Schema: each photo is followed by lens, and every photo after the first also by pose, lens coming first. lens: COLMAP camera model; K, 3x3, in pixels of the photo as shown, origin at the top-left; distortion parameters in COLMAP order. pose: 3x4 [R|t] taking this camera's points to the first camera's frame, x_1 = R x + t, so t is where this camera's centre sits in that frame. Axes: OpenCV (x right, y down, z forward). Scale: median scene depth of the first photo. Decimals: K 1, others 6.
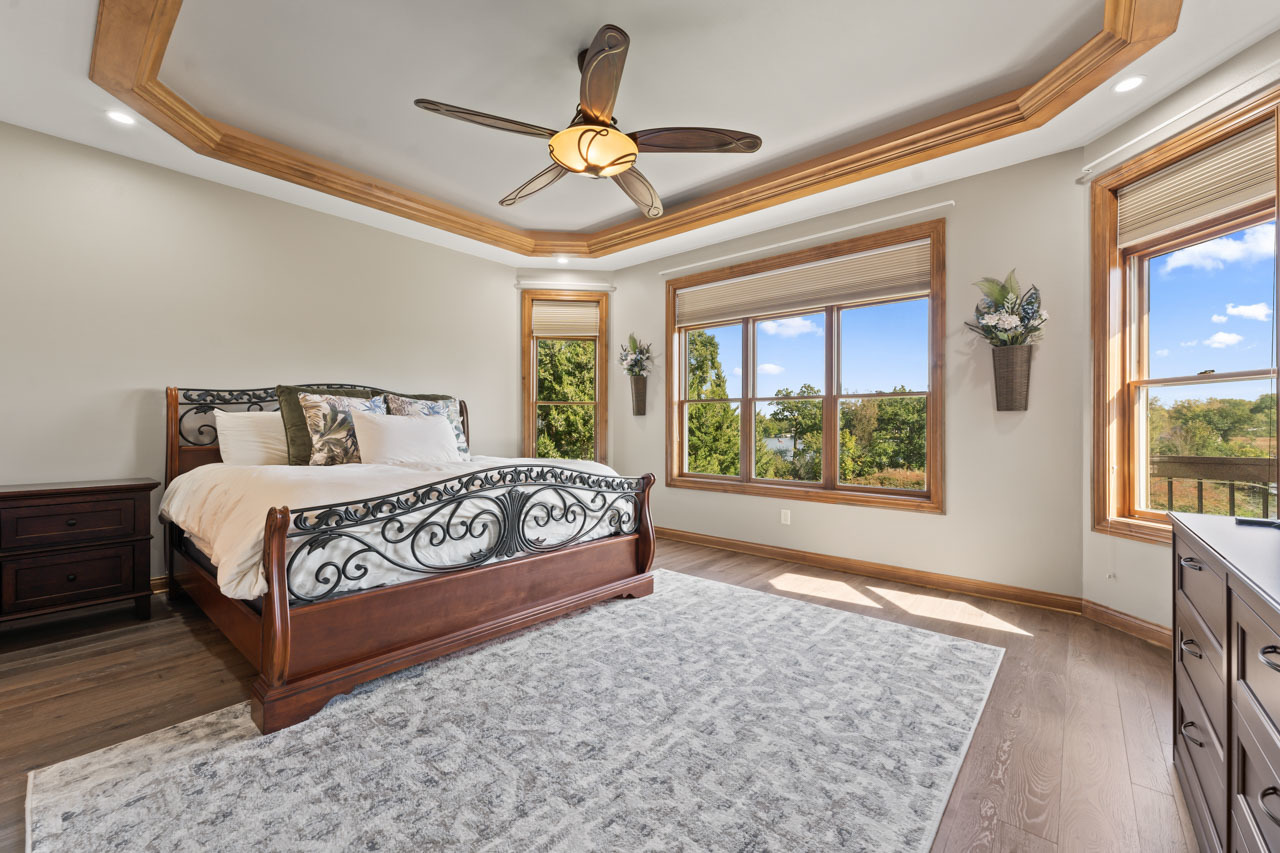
lens RADIAL K [[516.8, 0, 649.9], [0, 516.8, 426.5], [0, 0, 1]] dist [-0.000492, 0.000681]
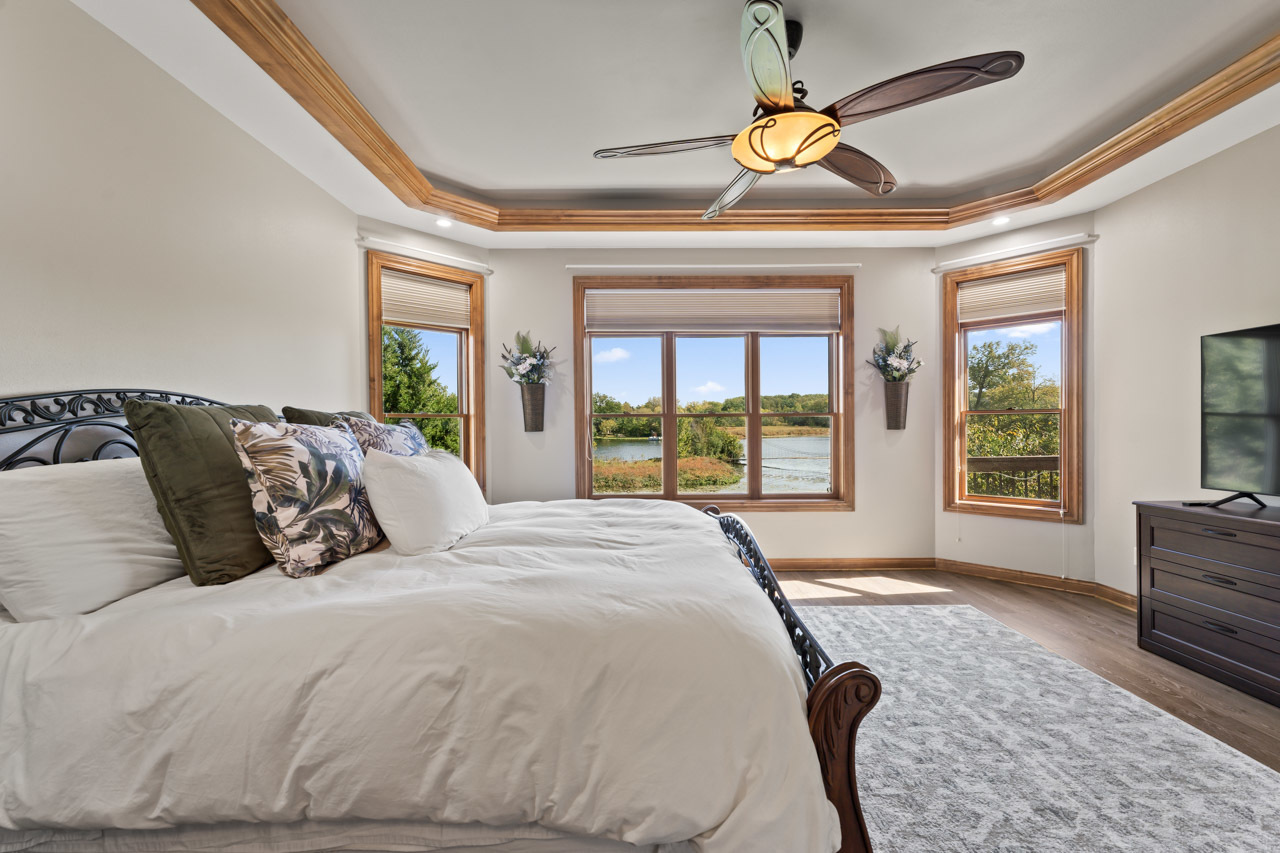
lens RADIAL K [[516.8, 0, 641.5], [0, 516.8, 427.7], [0, 0, 1]] dist [-0.000492, 0.000681]
pose [[0.756210, -0.016935, 0.654109, -0.708632], [0.009507, 0.999844, 0.014895, -0.062509], [-0.654259, -0.005045, 0.756253, 0.418175]]
